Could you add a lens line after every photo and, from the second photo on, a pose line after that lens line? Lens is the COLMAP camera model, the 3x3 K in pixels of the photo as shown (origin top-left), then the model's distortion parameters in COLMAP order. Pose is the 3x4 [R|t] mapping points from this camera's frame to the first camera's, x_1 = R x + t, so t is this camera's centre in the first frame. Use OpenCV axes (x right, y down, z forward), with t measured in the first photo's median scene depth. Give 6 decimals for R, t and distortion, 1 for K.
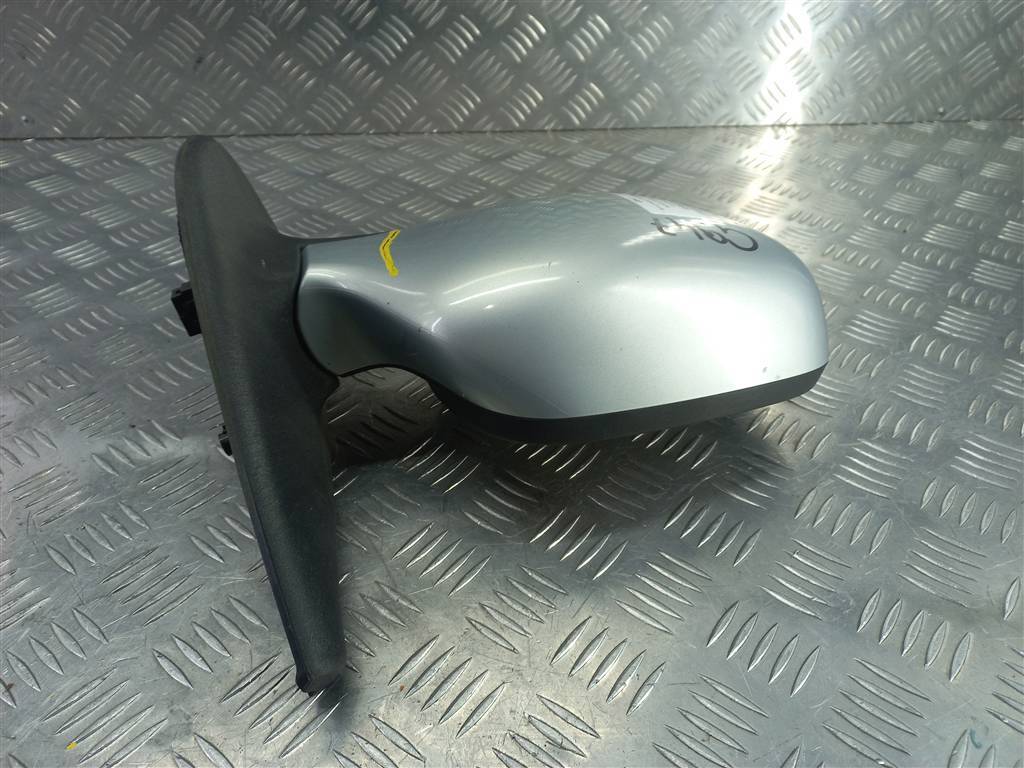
lens RADIAL K [[720.6, 0, 512.0], [0, 720.6, 384.0], [0, 0, 1]] dist [0.007270, 0.012106]
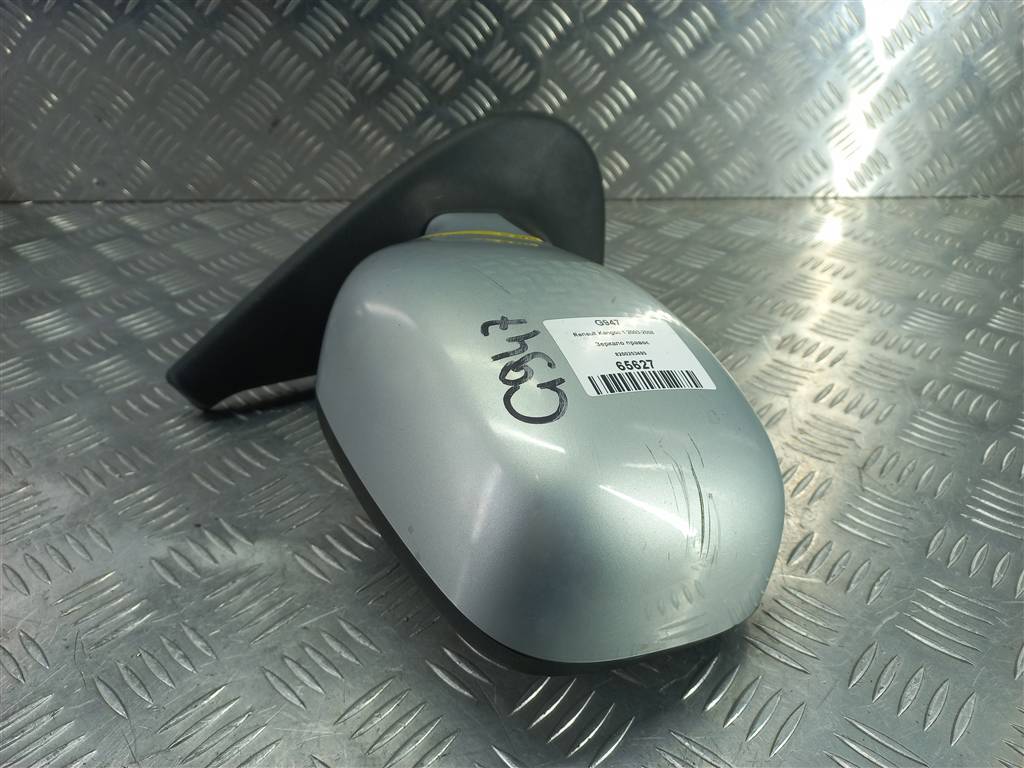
lens RADIAL K [[743.0, 0, 512.0], [0, 743.0, 384.0], [0, 0, 1]] dist [0.007456, 0.010605]
pose [[0.998452, 0.025943, -0.049203, -0.076026], [-0.030440, 0.995205, -0.092957, -0.026125], [0.046556, 0.094310, 0.994454, 0.080317]]
